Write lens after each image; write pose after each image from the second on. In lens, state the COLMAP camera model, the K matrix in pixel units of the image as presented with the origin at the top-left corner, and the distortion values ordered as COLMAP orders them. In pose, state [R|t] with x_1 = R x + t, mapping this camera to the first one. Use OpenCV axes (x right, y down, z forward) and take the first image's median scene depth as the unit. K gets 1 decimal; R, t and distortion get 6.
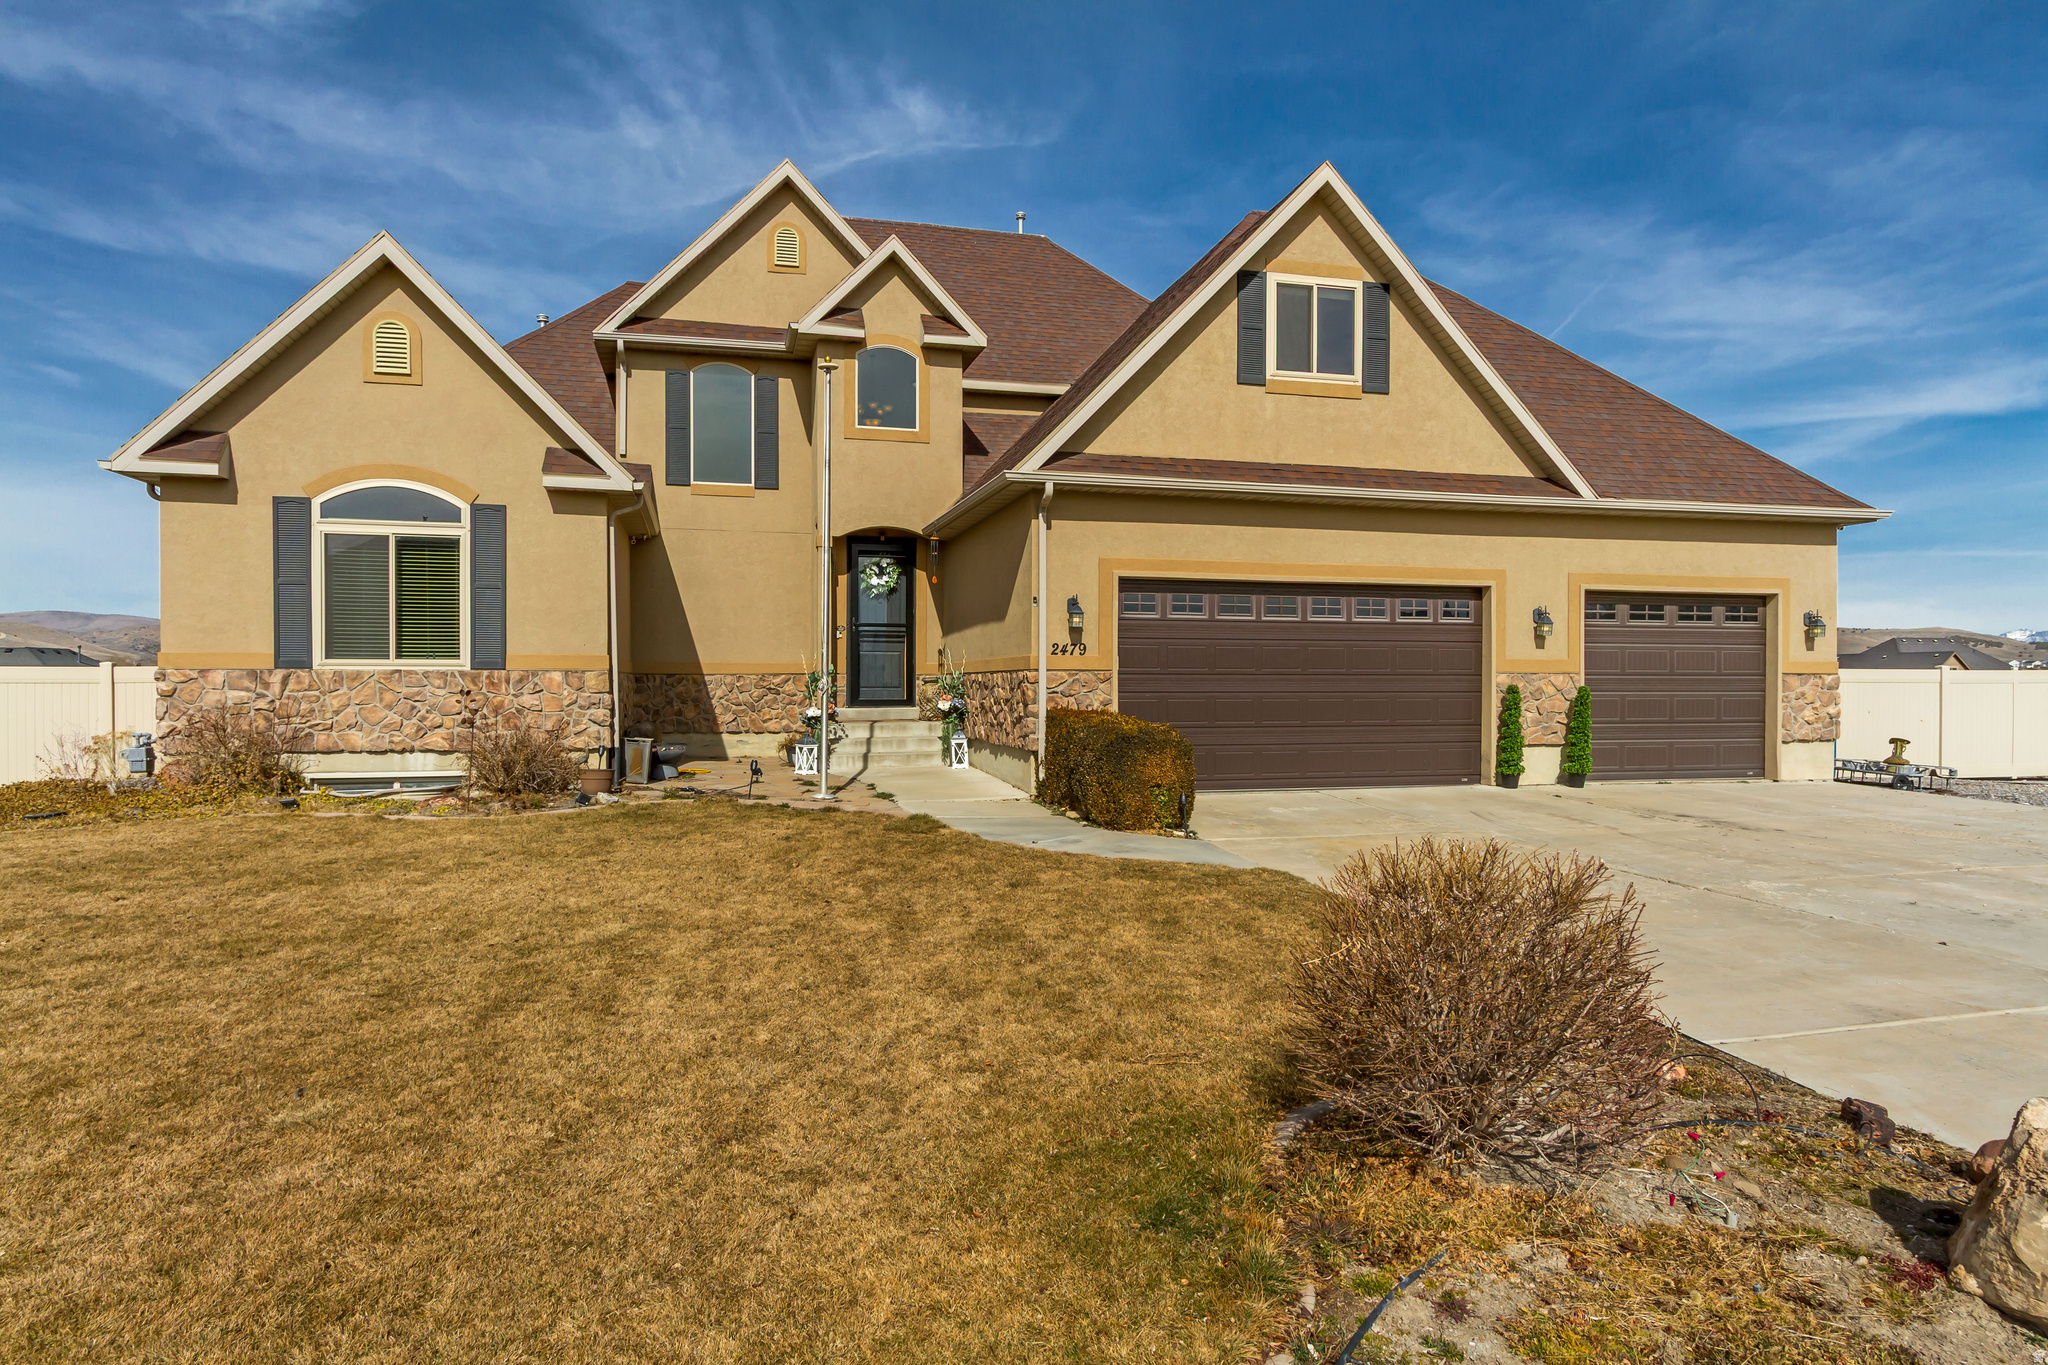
lens RADIAL K [[1198.2, 0, 1035.8], [0, 1198.2, 690.0], [0, 0, 1]] dist [0.005868, -0.002008]
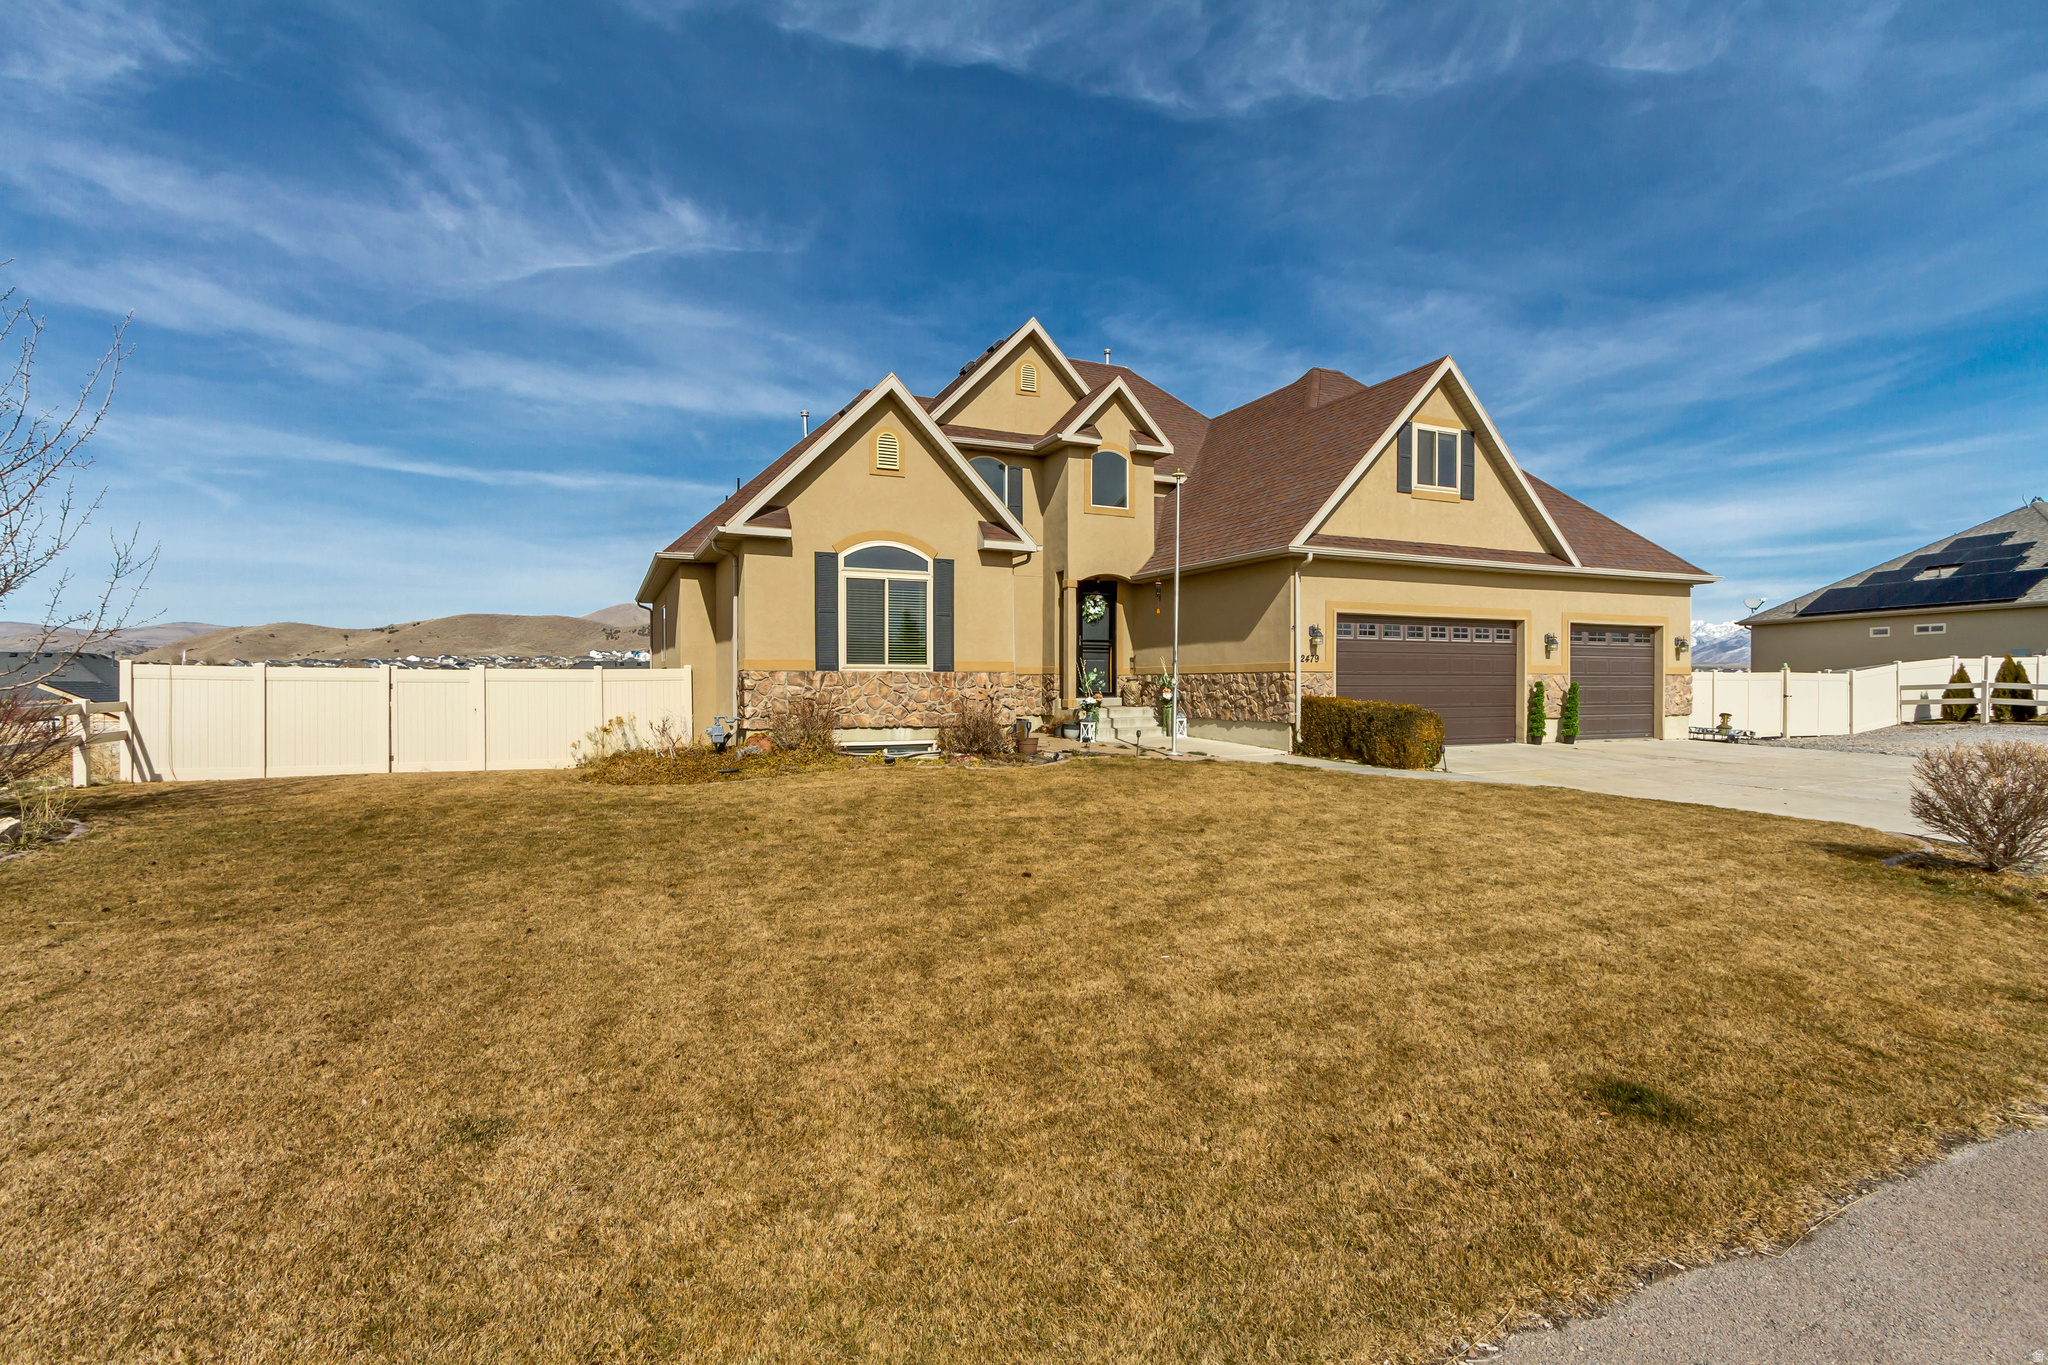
lens RADIAL K [[949.4, 0, 1023.9], [0, 949.4, 693.6], [0, 0, 1]] dist [0.001601, 0.000189]
pose [[0.986138, -0.003173, 0.165898, -0.497545], [0.002387, 0.999985, 0.004933, 0.004360], [-0.165911, -0.004469, 0.986131, -0.151231]]
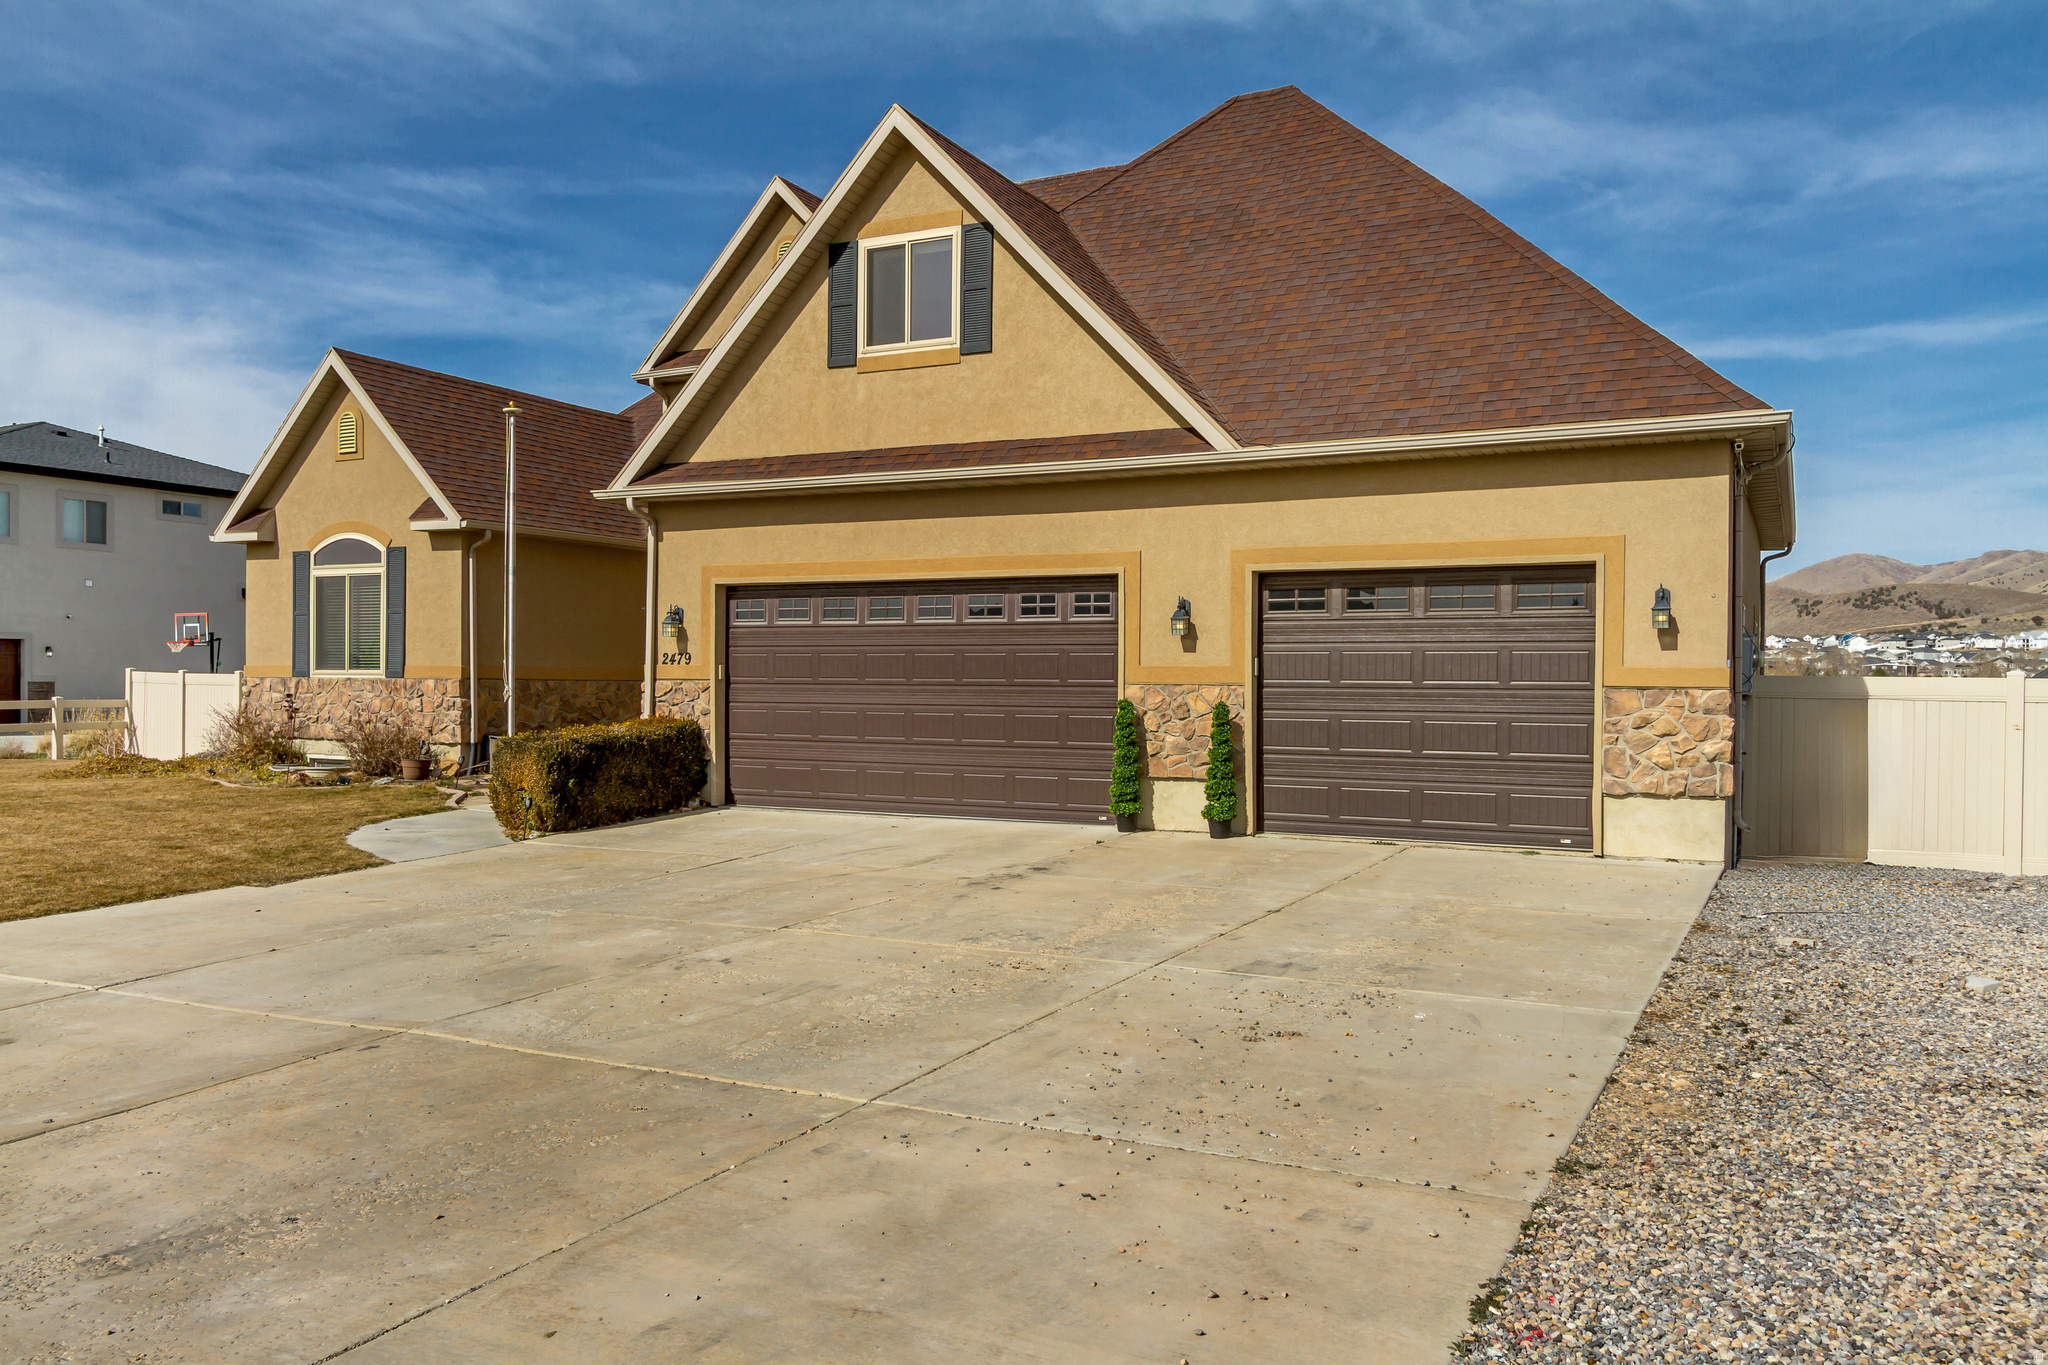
lens RADIAL K [[1550.3, 0, 1018.8], [0, 1550.3, 691.9], [0, 0, 1]] dist [-0.002748, 0.005062]
pose [[0.745730, 0.007912, -0.666202, 1.006147], [-0.010973, 0.999940, -0.000408, -0.008041], [0.666158, 0.007615, 0.745772, 0.199673]]
